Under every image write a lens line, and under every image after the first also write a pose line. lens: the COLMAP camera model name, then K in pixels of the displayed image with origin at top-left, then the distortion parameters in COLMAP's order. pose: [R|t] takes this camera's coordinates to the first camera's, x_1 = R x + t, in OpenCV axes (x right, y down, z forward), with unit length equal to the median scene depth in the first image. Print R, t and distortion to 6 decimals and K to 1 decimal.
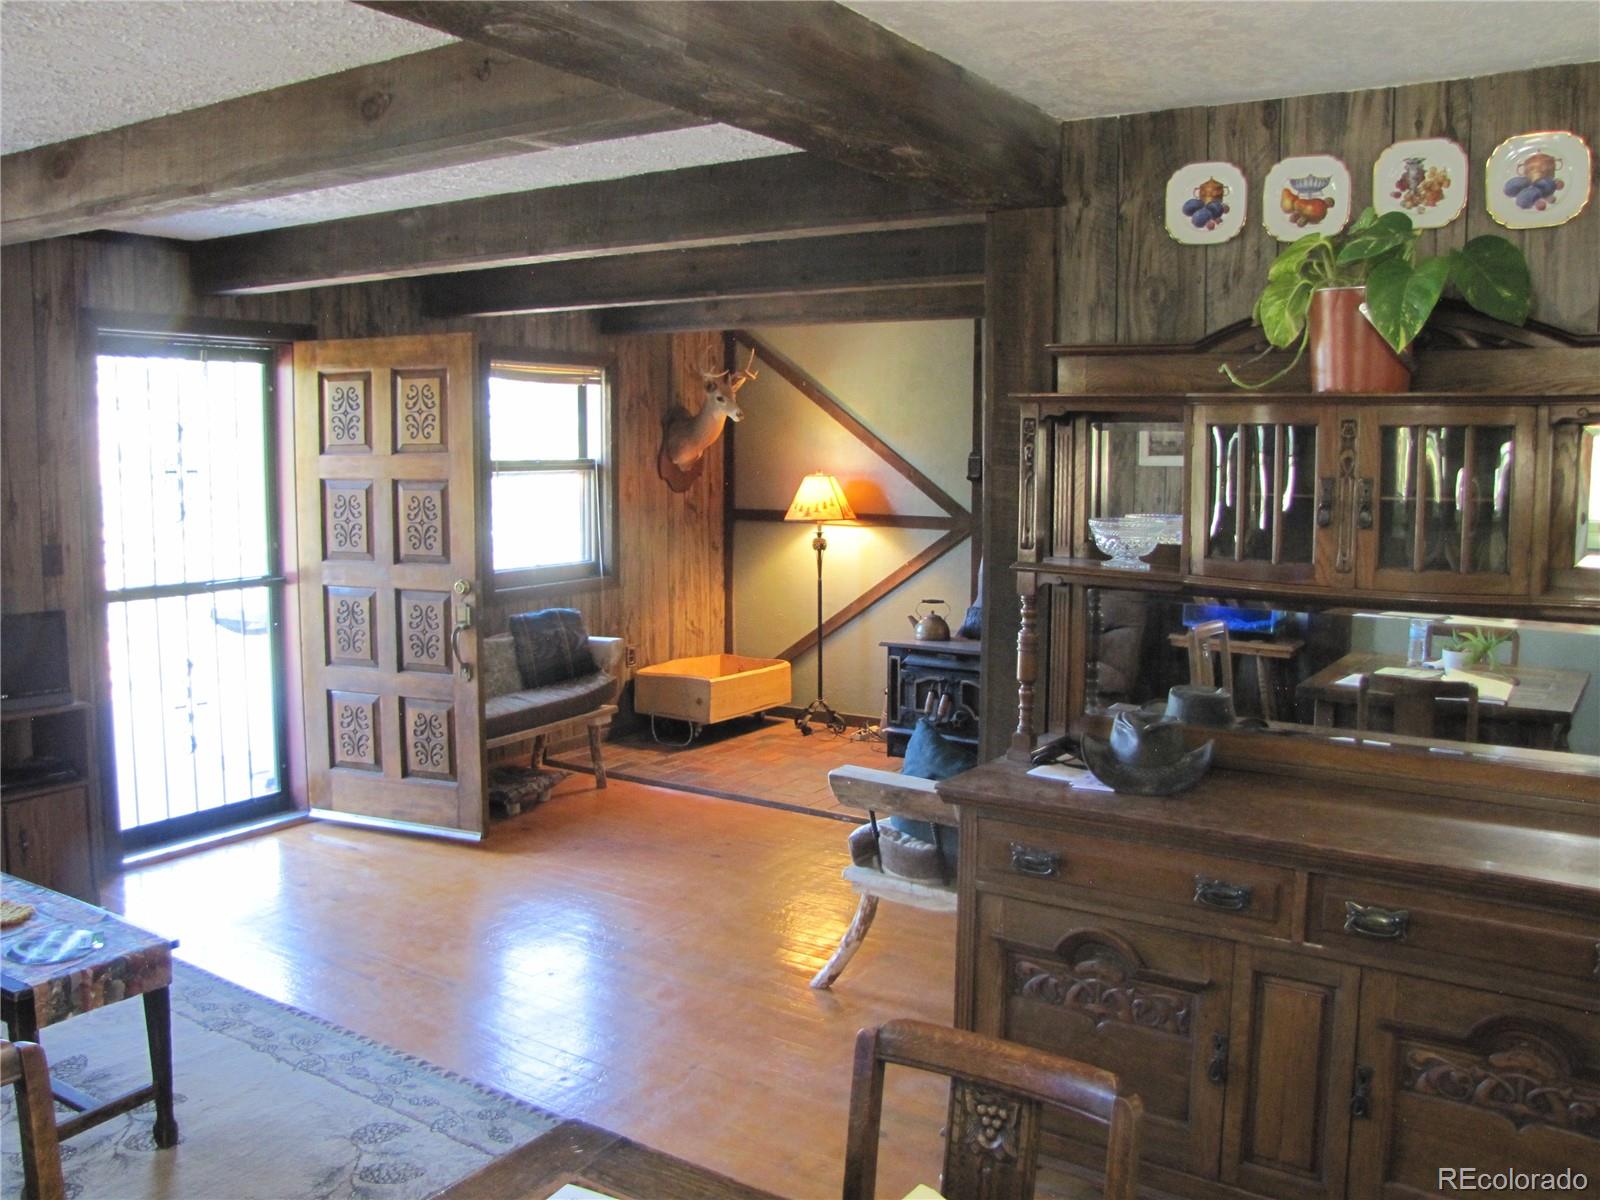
lens RADIAL K [[1348.3, 0, 801.1], [0, 1348.3, 595.3], [0, 0, 1]] dist [-0.172244, 0.136308]
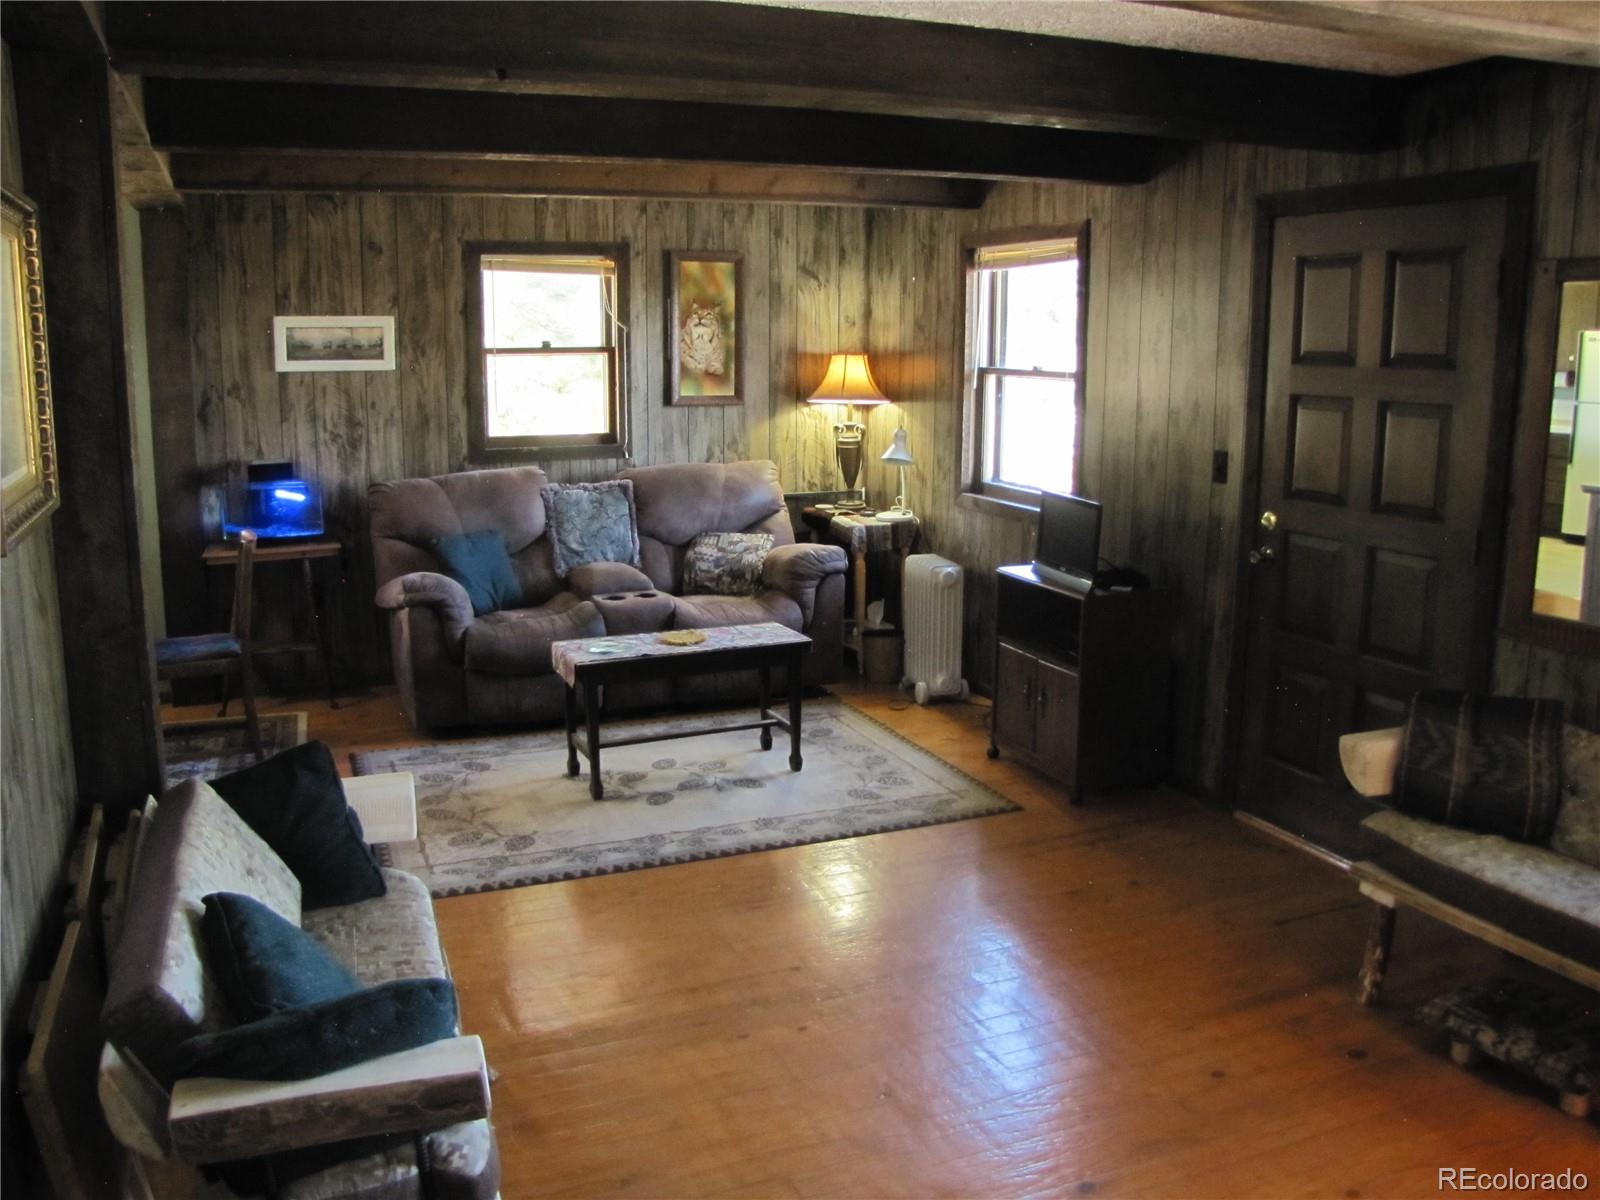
lens RADIAL K [[1348.3, 0, 800.1], [0, 1348.3, 599.7], [0, 0, 1]] dist [-0.172244, 0.136308]
pose [[-0.561089, 0.140181, -0.815799, 0.572479], [-0.112331, 0.963544, 0.242828, -0.189654], [0.820098, 0.227888, -0.524887, 1.795386]]
